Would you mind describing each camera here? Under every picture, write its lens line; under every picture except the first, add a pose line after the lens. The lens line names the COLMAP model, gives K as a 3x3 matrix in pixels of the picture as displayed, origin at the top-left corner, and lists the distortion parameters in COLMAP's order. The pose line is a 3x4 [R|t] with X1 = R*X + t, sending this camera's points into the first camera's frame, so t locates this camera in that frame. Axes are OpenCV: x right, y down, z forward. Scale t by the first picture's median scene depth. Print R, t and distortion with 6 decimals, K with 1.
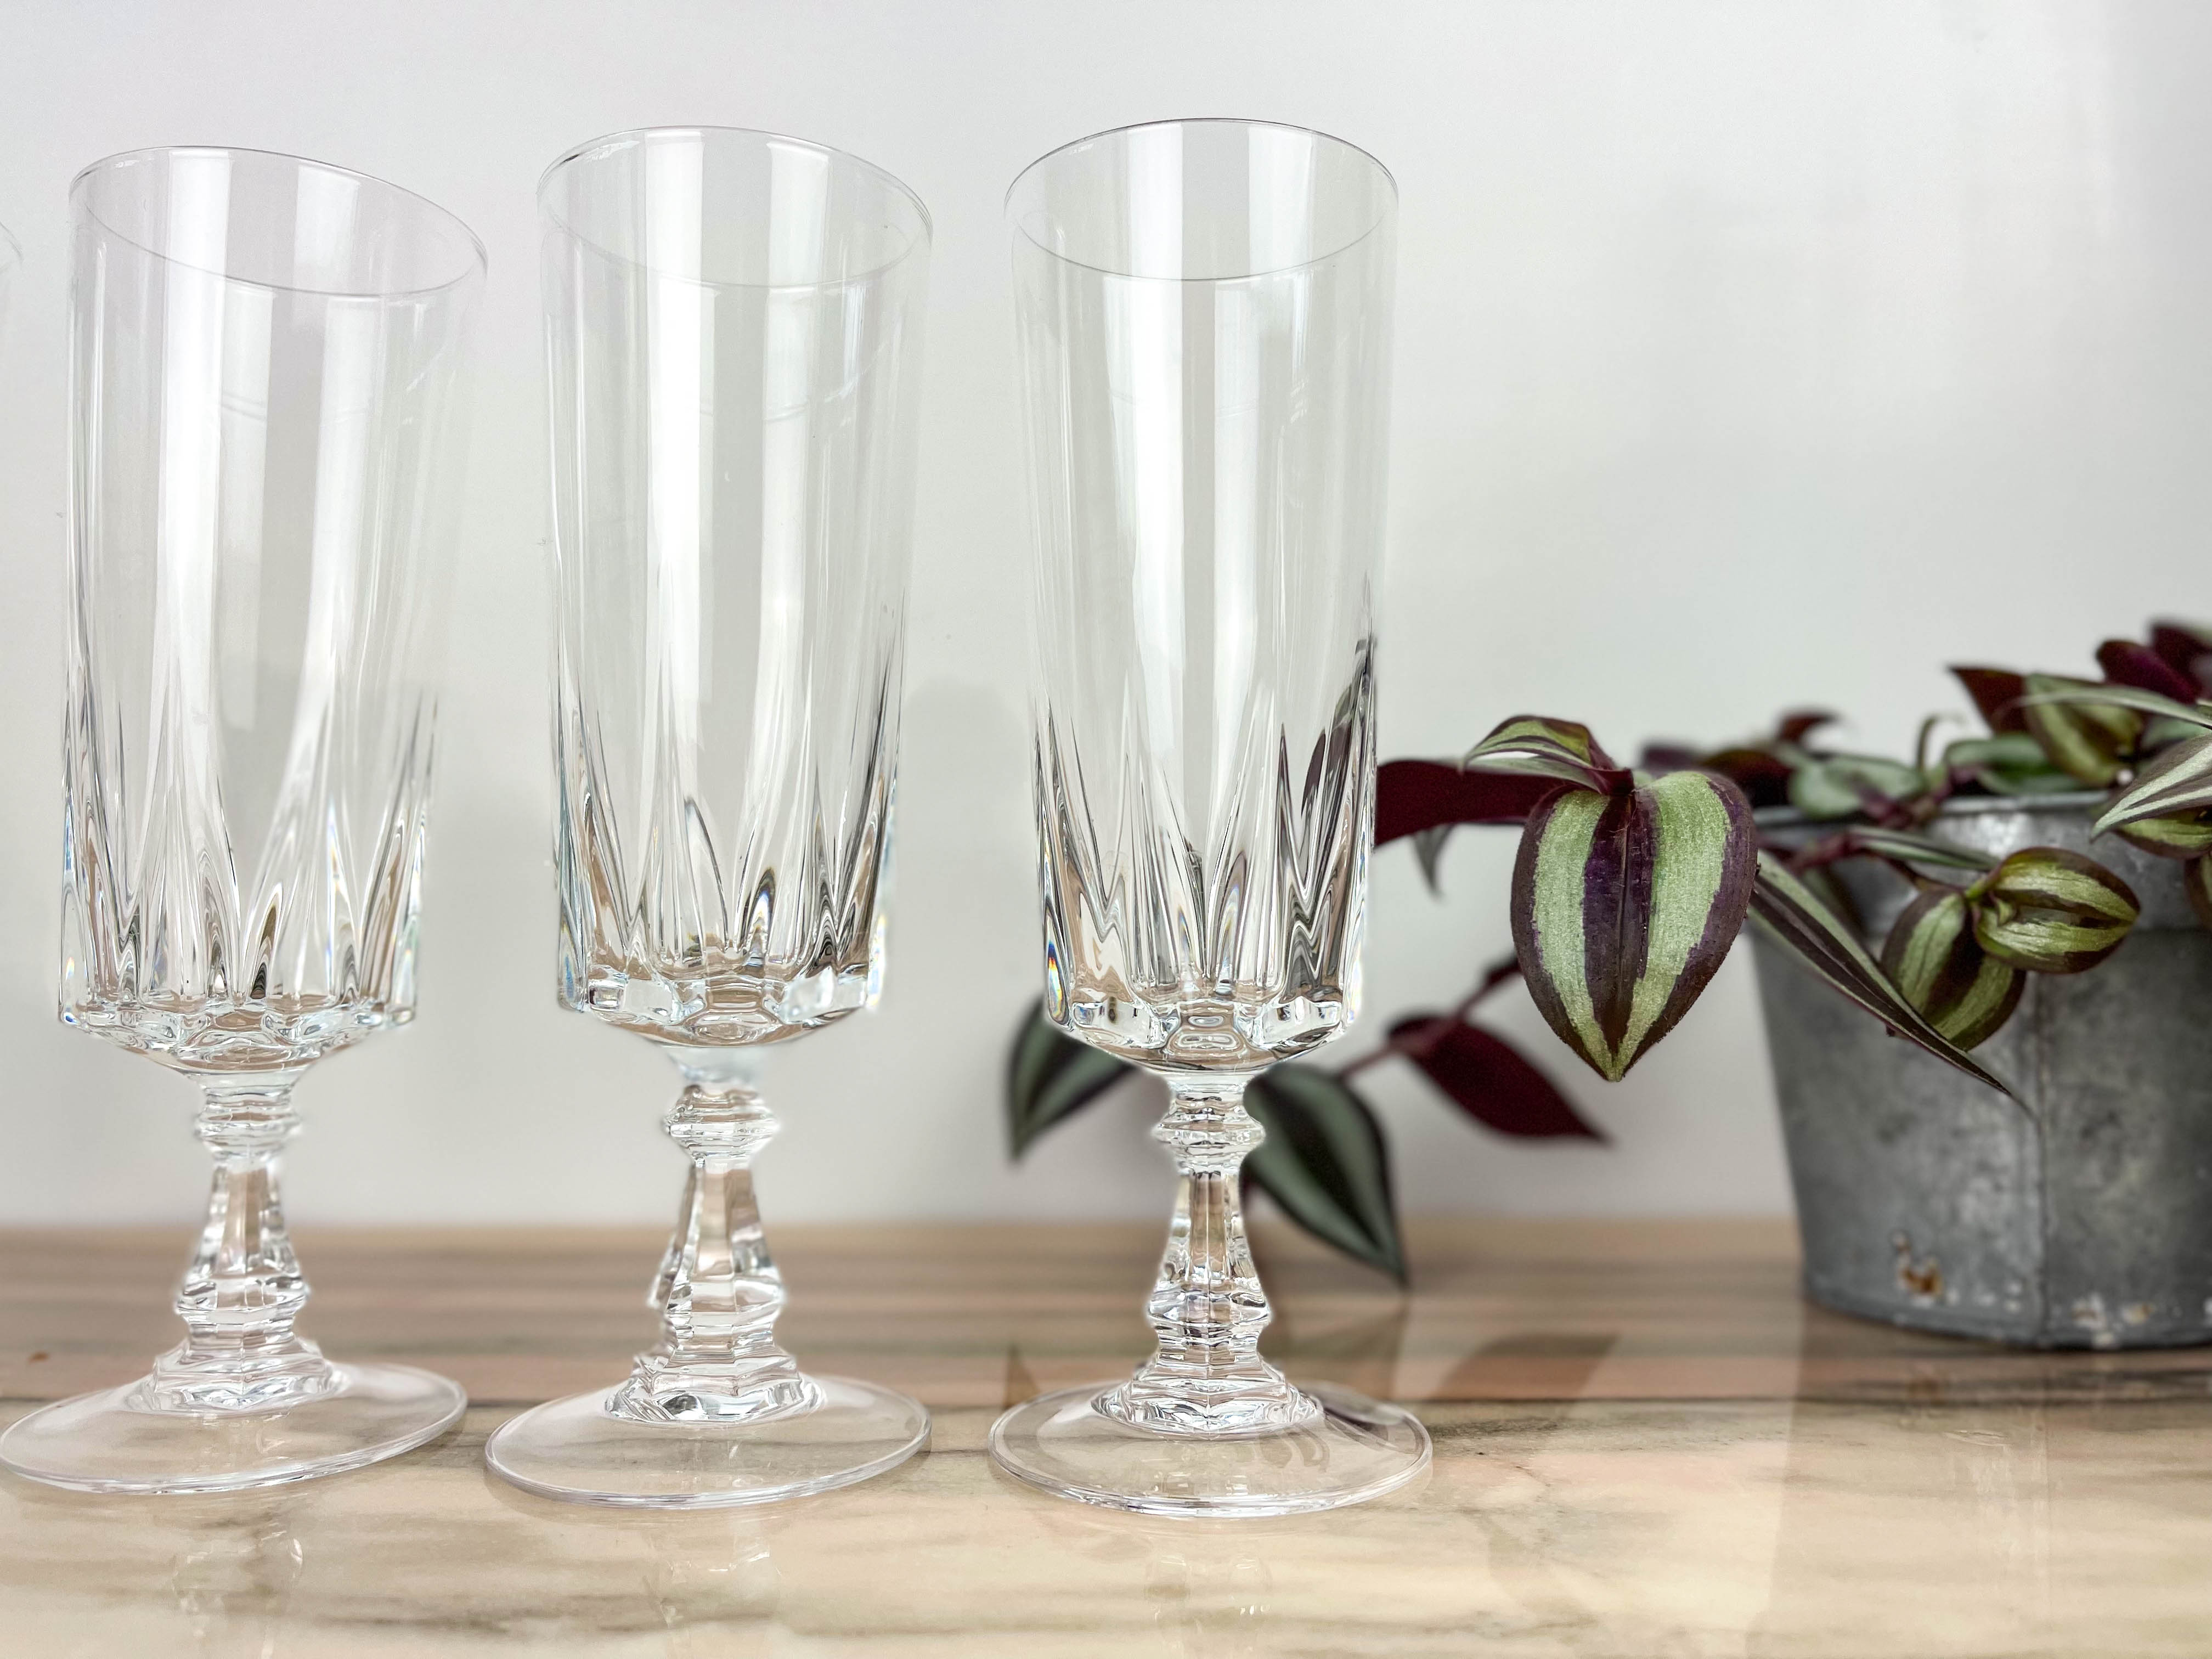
lens RADIAL K [[1712.1, 0, 1116.5], [0, 1712.1, 827.8], [0, 0, 1]] dist [0.031951, -0.051678]
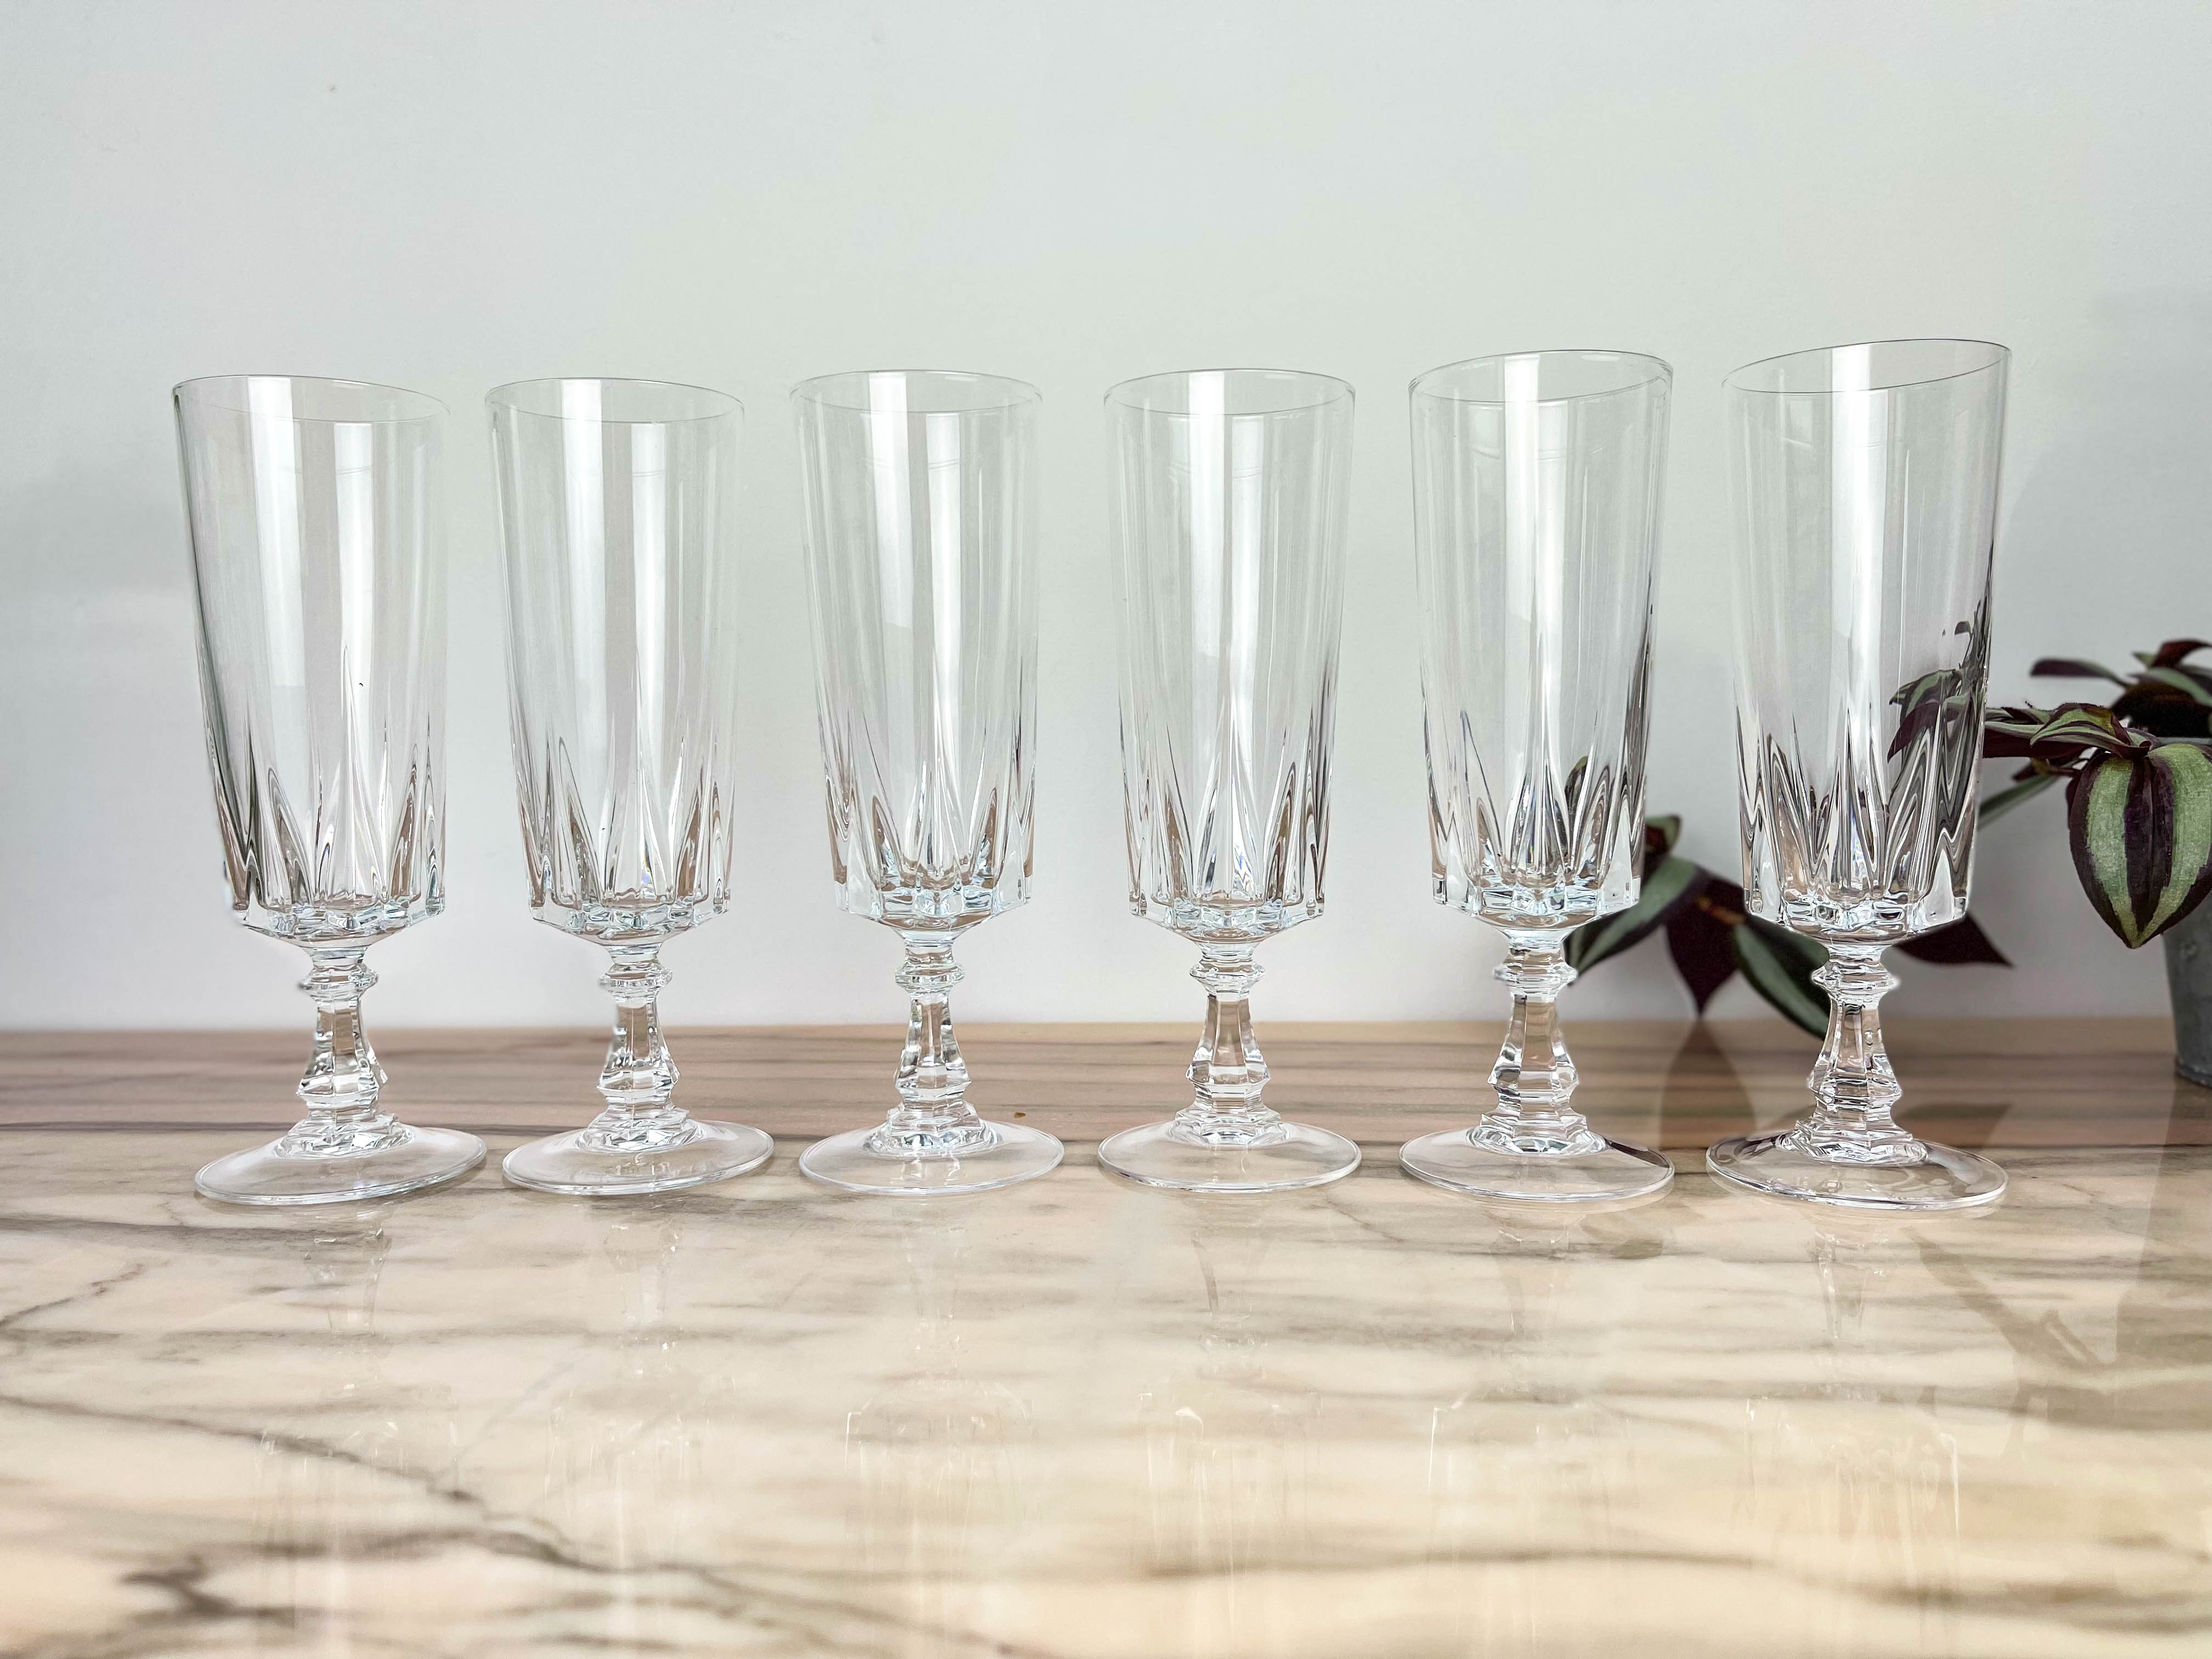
lens RADIAL K [[1712.1, 0, 1103.2], [0, 1712.1, 840.0], [0, 0, 1]] dist [0.031951, -0.051678]
pose [[0.997653, -0.005910, -0.068222, -0.525279], [0.015335, 0.990248, 0.138467, -0.176564], [0.066739, -0.139188, 0.988014, -0.580524]]
